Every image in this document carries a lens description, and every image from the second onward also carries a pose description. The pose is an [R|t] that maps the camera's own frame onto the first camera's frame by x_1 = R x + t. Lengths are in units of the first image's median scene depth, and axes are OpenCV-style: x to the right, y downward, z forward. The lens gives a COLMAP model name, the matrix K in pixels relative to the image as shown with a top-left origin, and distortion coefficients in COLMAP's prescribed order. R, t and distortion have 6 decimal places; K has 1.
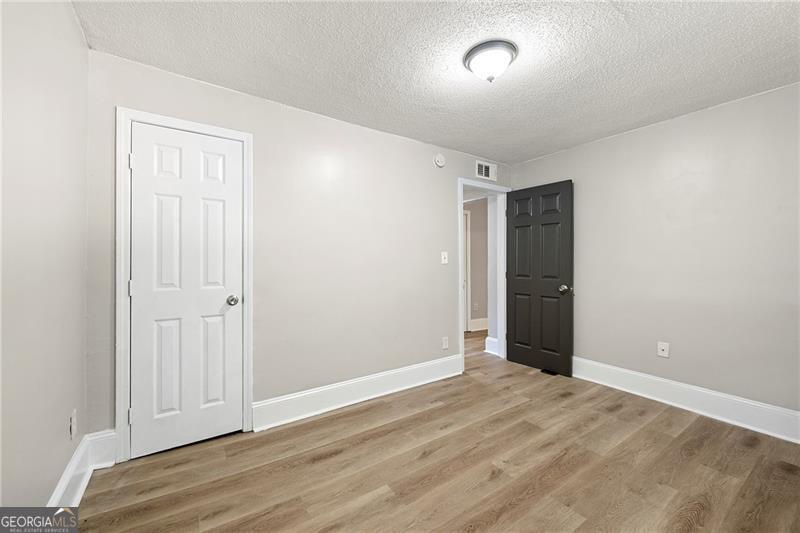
lens RADIAL K [[318.8, 0, 400.8], [0, 318.8, 268.0], [0, 0, 1]] dist [-0.002488, -0.000189]
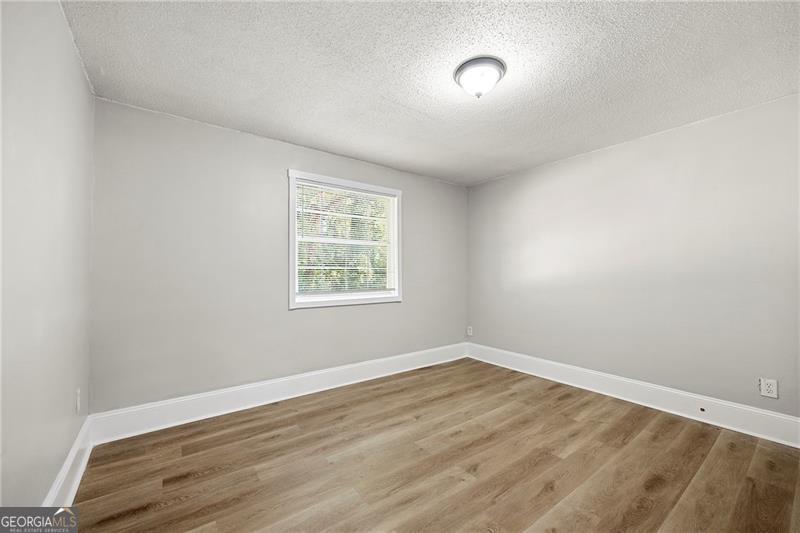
lens RADIAL K [[318.8, 0, 400.8], [0, 318.8, 268.0], [0, 0, 1]] dist [-0.002488, -0.000189]
pose [[-0.999103, -0.005730, -0.041966, 0.721775], [-0.005705, 0.999983, -0.000720, -0.034547], [0.041970, -0.000480, -0.999119, 2.525805]]
